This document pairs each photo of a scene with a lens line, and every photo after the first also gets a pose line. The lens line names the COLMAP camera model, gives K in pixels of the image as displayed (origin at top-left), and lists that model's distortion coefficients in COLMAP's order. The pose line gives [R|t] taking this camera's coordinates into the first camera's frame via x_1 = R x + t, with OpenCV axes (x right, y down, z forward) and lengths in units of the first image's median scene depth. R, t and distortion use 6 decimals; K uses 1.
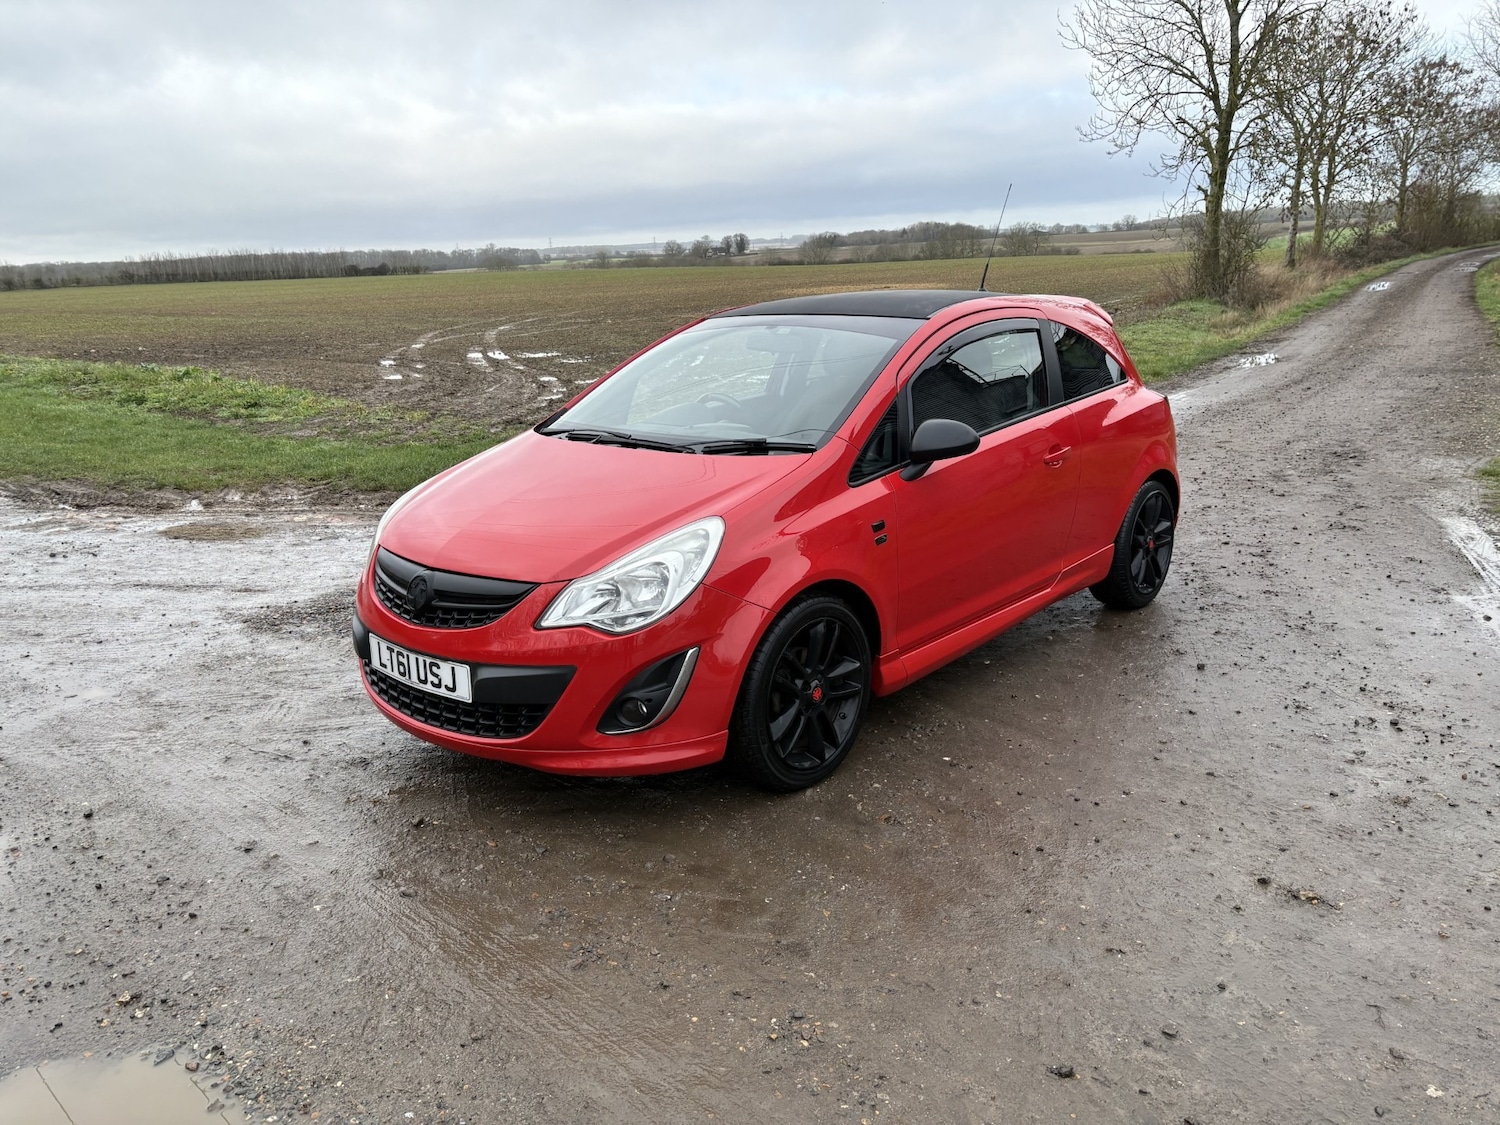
lens RADIAL K [[1168.7, 0, 754.7], [0, 1168.7, 561.6], [0, 0, 1]] dist [0.066875, -0.075082]
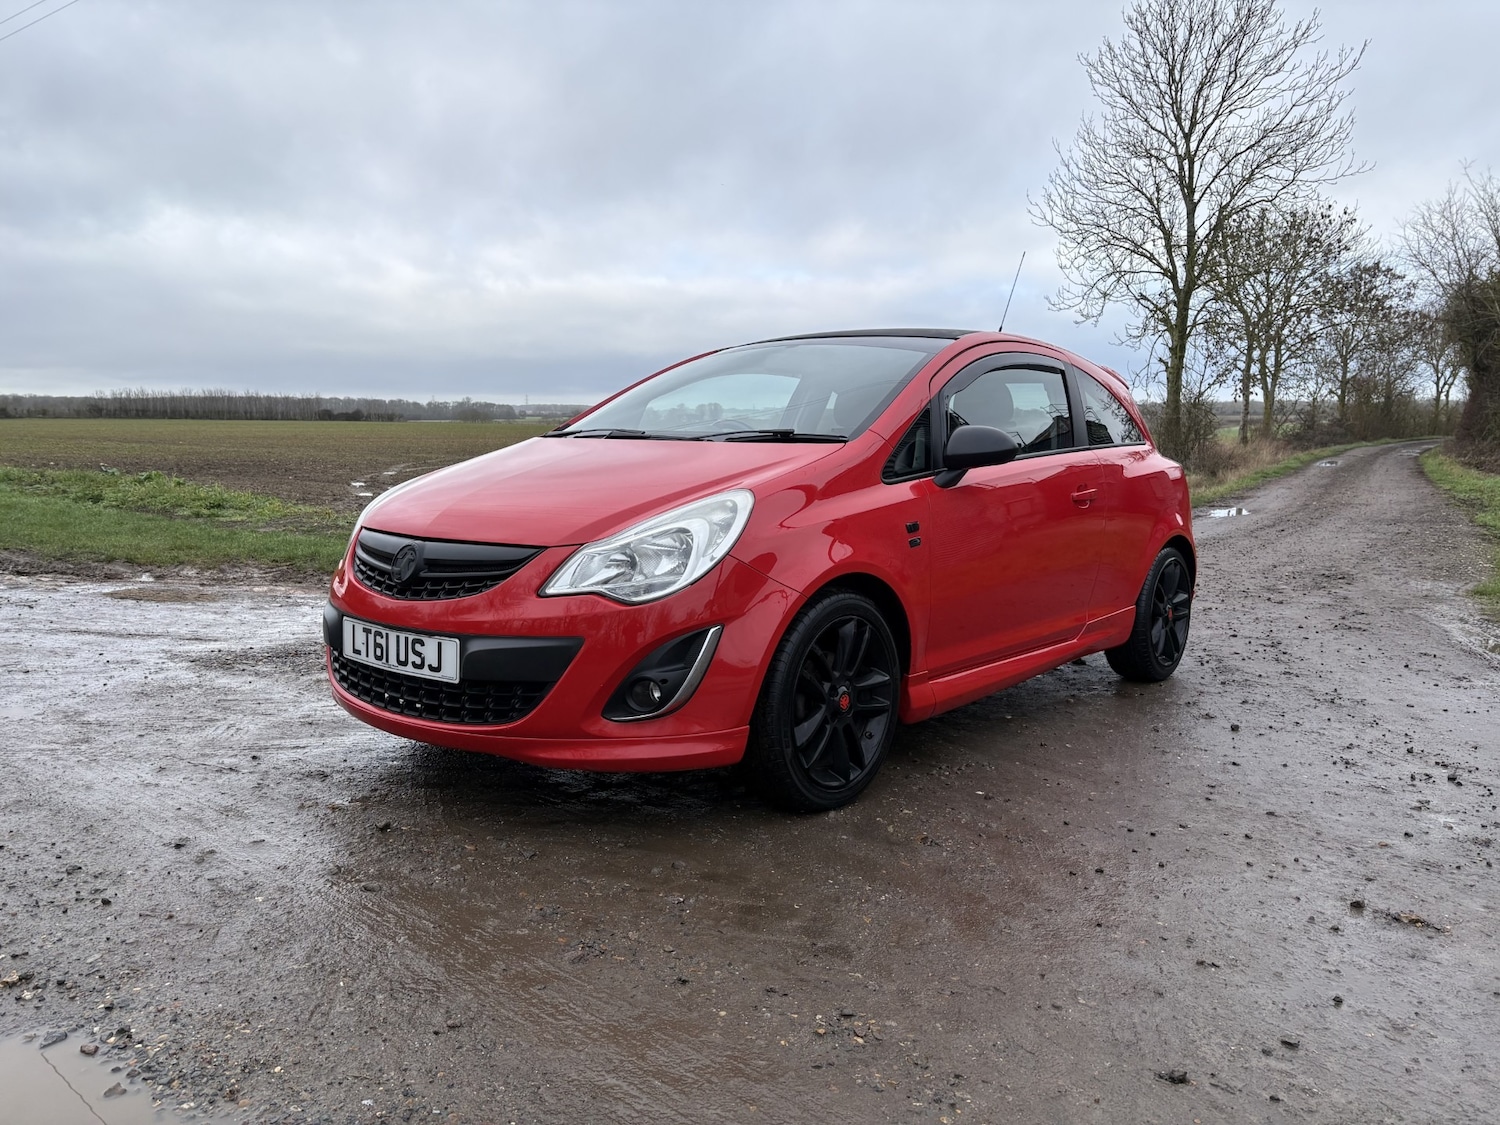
lens RADIAL K [[1166.5, 0, 775.9], [0, 1166.5, 555.6], [0, 0, 1]] dist [0.066376, -0.074029]
pose [[0.997956, 0.041619, 0.048504, -0.040134], [-0.034097, 0.988590, -0.146720, 0.115100], [-0.054056, 0.144766, 0.987988, 0.085424]]
